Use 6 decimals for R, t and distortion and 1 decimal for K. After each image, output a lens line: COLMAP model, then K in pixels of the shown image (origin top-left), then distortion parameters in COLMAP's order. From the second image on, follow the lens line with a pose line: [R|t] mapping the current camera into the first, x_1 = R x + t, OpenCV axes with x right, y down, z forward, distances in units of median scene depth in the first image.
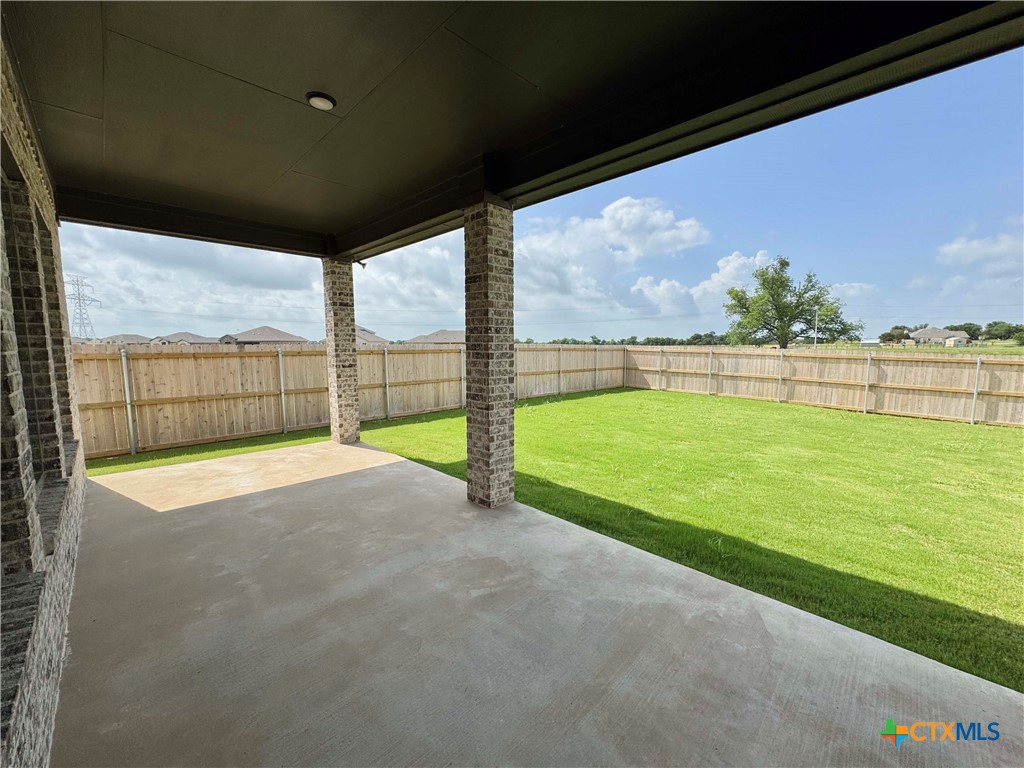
lens RADIAL K [[413.0, 0, 528.8], [0, 413.0, 384.9], [0, 0, 1]] dist [-0.002878, 0.001464]
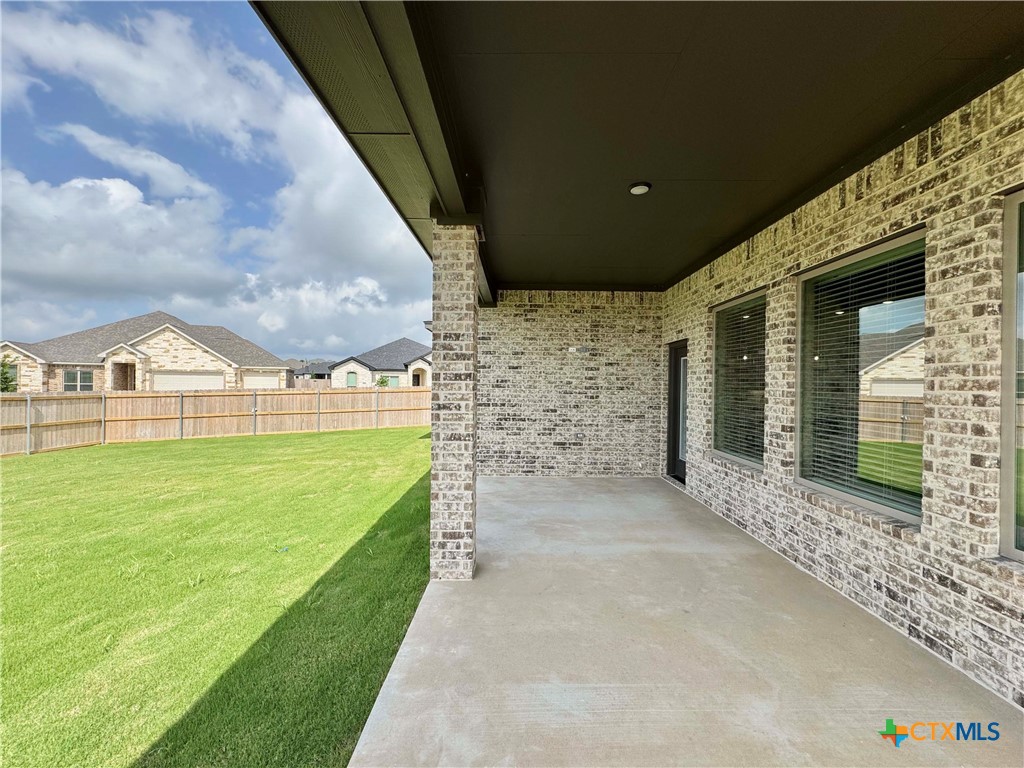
lens RADIAL K [[413.0, 0, 508.3], [0, 413.0, 384.1], [0, 0, 1]] dist [-0.002878, 0.001464]
pose [[-0.676422, -0.008071, 0.736470, -0.628939], [0.064273, 0.995478, 0.069942, -0.113291], [-0.733704, 0.094645, -0.672845, 1.187119]]
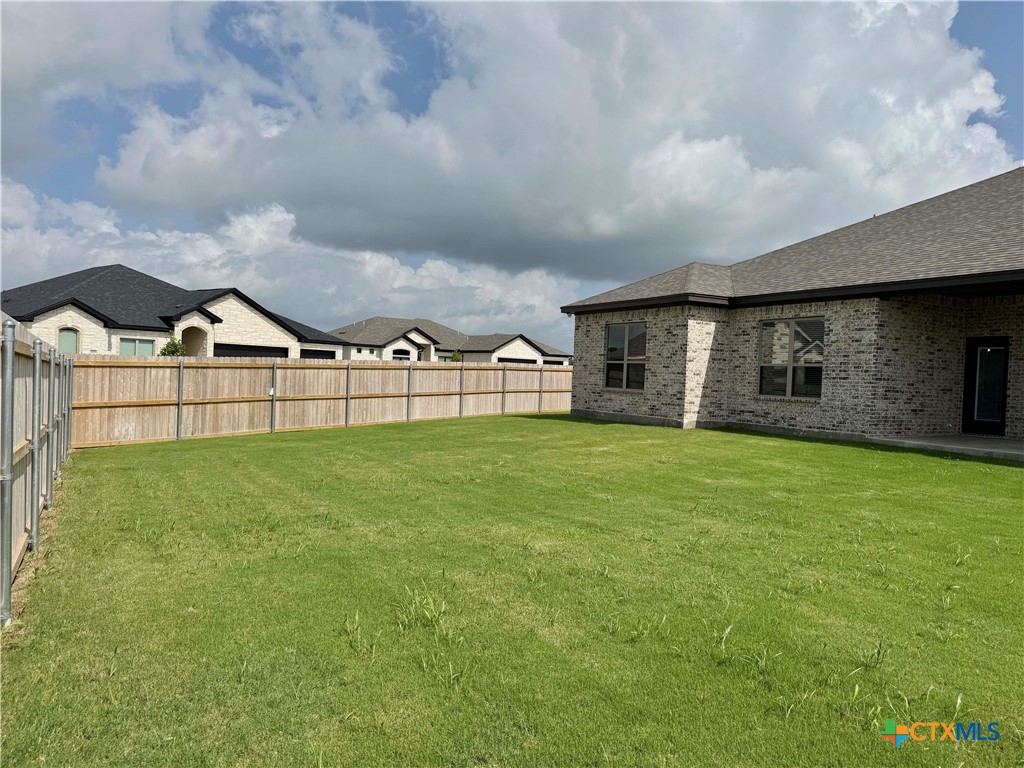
lens RADIAL K [[720.0, 0, 514.6], [0, 720.0, 394.4], [0, 0, 1]] dist [0.085550, -0.109557]
pose [[-0.957517, -0.041688, 0.285349, 0.646390], [-0.006381, 0.992317, 0.123558, -0.221540], [-0.288308, 0.116488, -0.950426, 3.076598]]
